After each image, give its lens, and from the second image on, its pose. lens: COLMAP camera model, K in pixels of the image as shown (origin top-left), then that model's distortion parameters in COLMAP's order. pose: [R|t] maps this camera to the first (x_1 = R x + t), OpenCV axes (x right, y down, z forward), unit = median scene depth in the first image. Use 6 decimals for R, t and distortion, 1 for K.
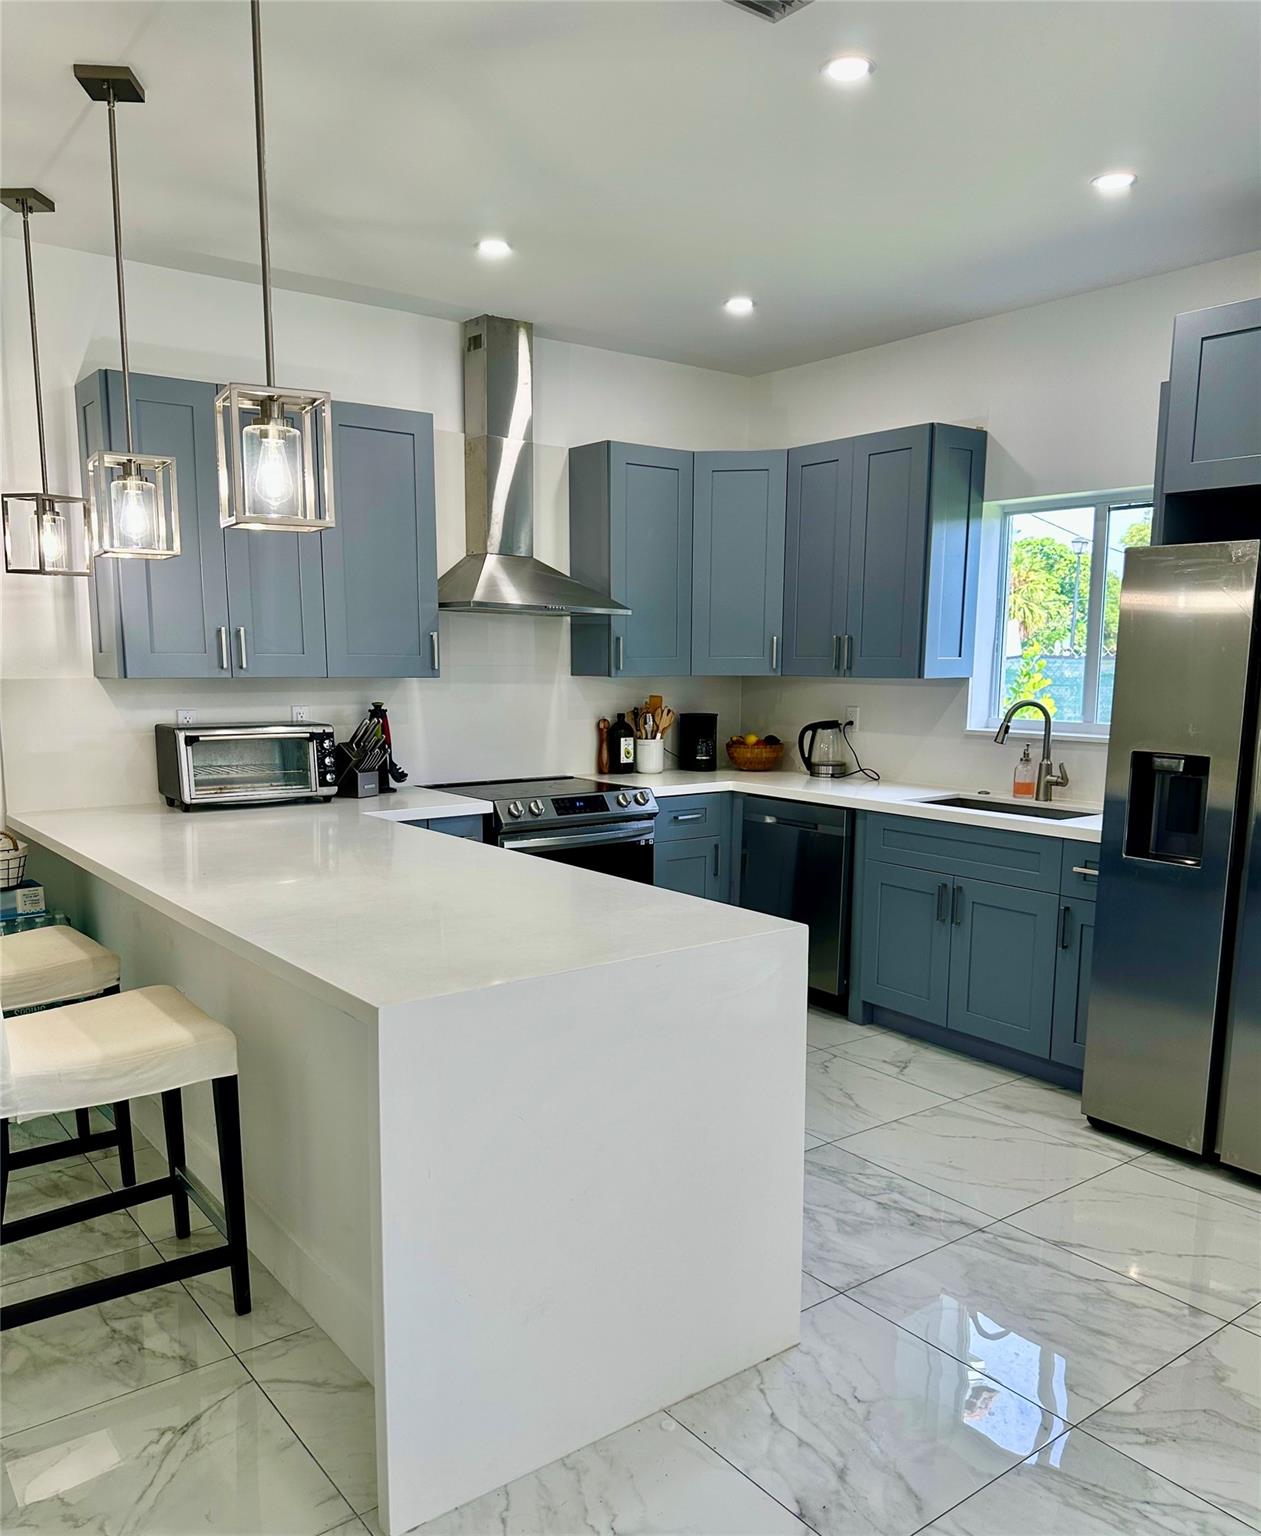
lens RADIAL K [[1200.9, 0, 631.8], [0, 1200.9, 872.5], [0, 0, 1]] dist [0.004964, 0.003882]
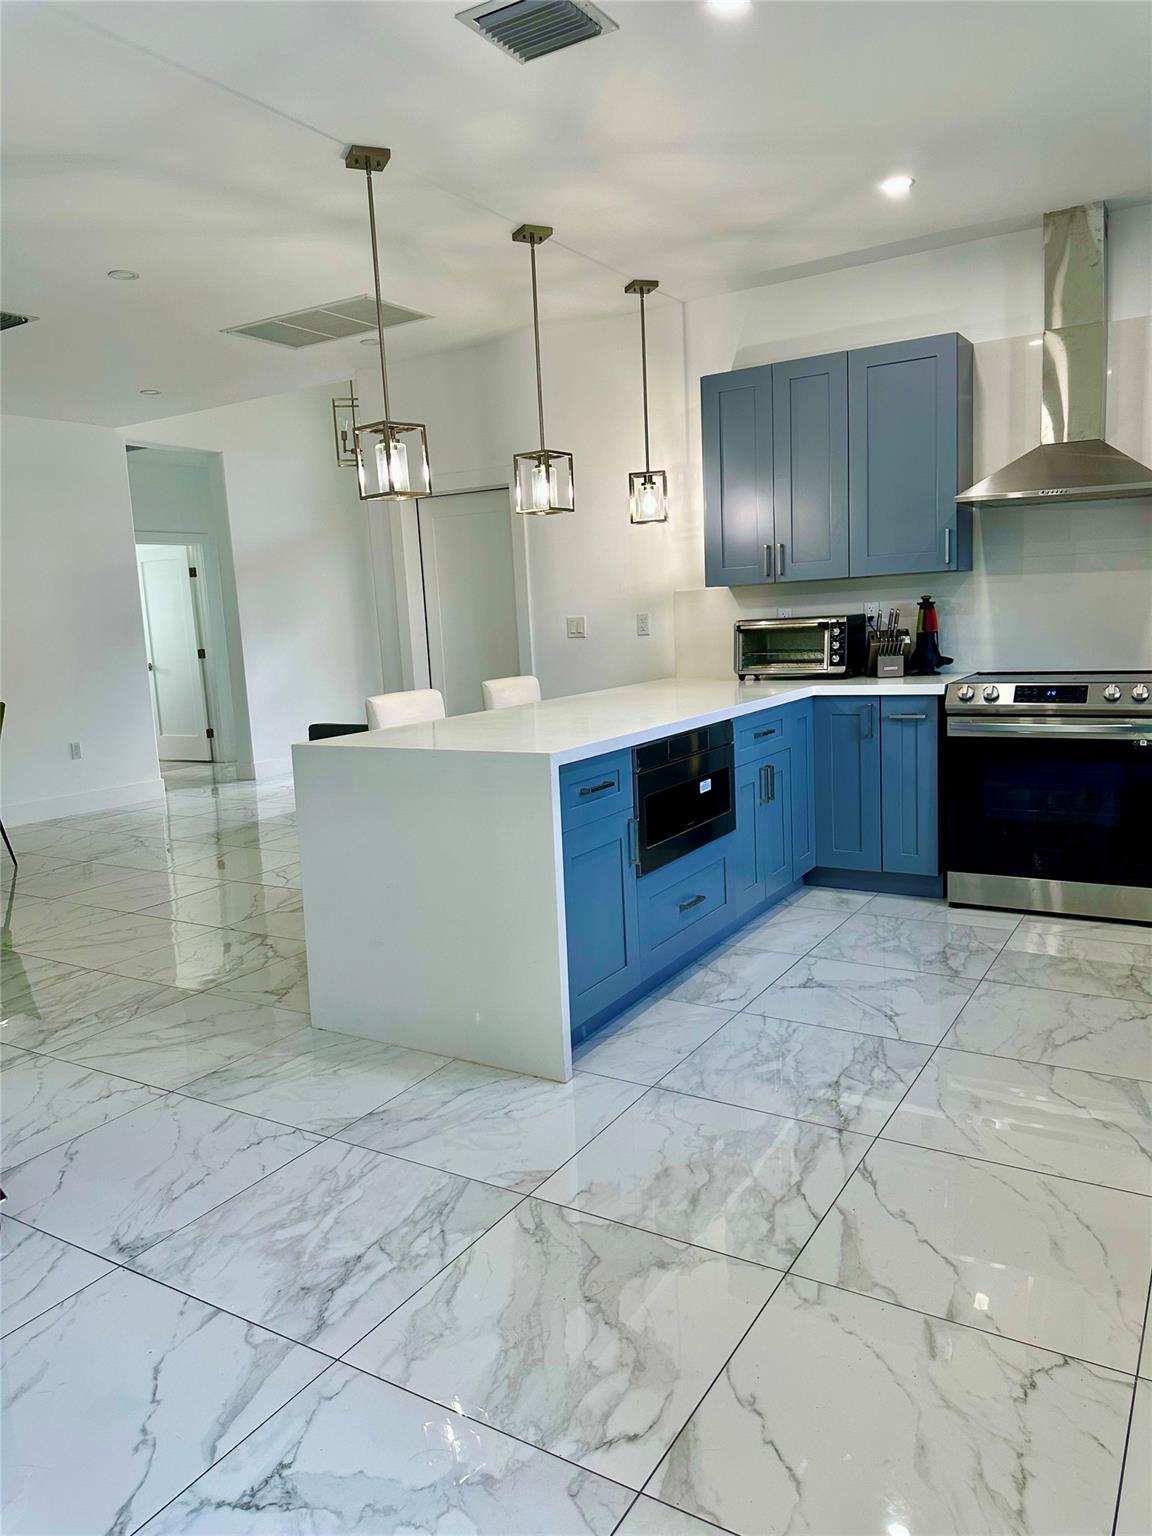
lens RADIAL K [[1094.8, 0, 556.2], [0, 1094.8, 772.0], [0, 0, 1]] dist [0.131516, -0.118050]
pose [[0.349093, 0.110585, -0.930540, 0.692592], [-0.118373, 0.990262, 0.073274, -0.012156], [0.929581, 0.084571, 0.358784, 0.317654]]
